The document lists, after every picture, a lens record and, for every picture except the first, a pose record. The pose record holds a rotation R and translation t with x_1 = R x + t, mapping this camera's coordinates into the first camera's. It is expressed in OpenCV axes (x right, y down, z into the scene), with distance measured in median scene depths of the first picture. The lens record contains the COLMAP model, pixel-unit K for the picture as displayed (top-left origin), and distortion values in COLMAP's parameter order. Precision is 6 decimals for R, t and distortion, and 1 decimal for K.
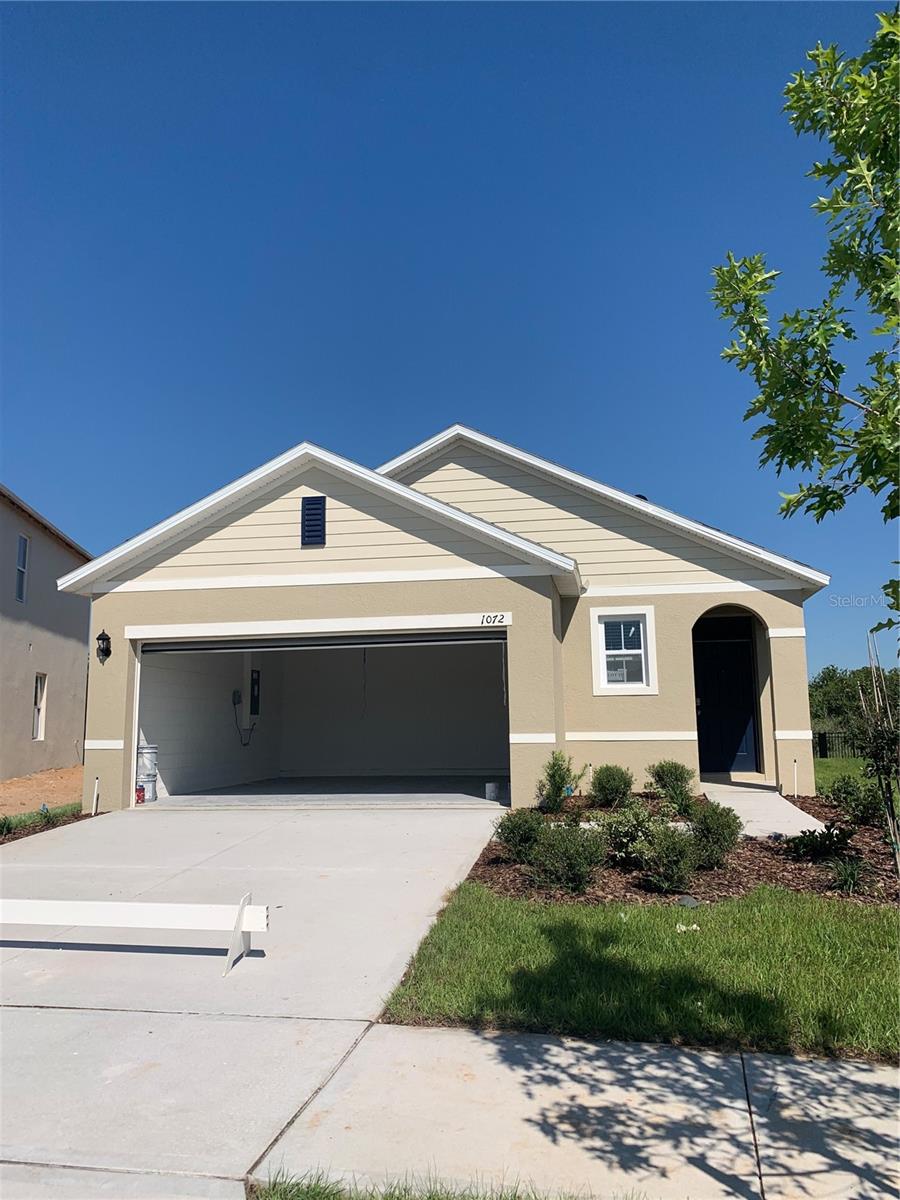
lens RADIAL K [[919.1, 0, 447.2], [0, 919.1, 592.2], [0, 0, 1]] dist [0.022346, -0.025841]
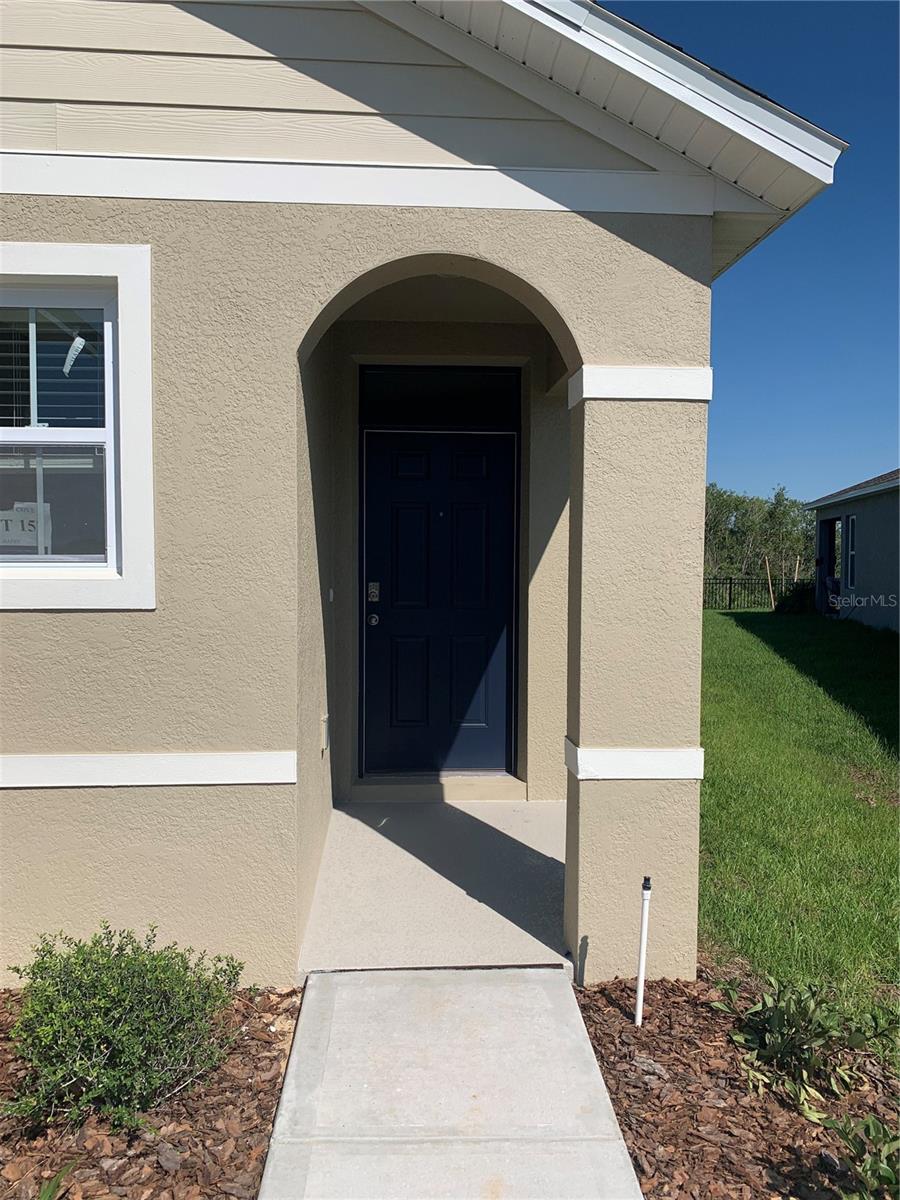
lens RADIAL K [[919.1, 0, 443.1], [0, 919.1, 602.4], [0, 0, 1]] dist [0.022346, -0.025841]
pose [[0.970633, -0.002228, 0.240553, 0.240684], [-0.051560, 0.974792, 0.217075, 0.049512], [-0.234973, -0.223103, 0.946051, 0.728758]]
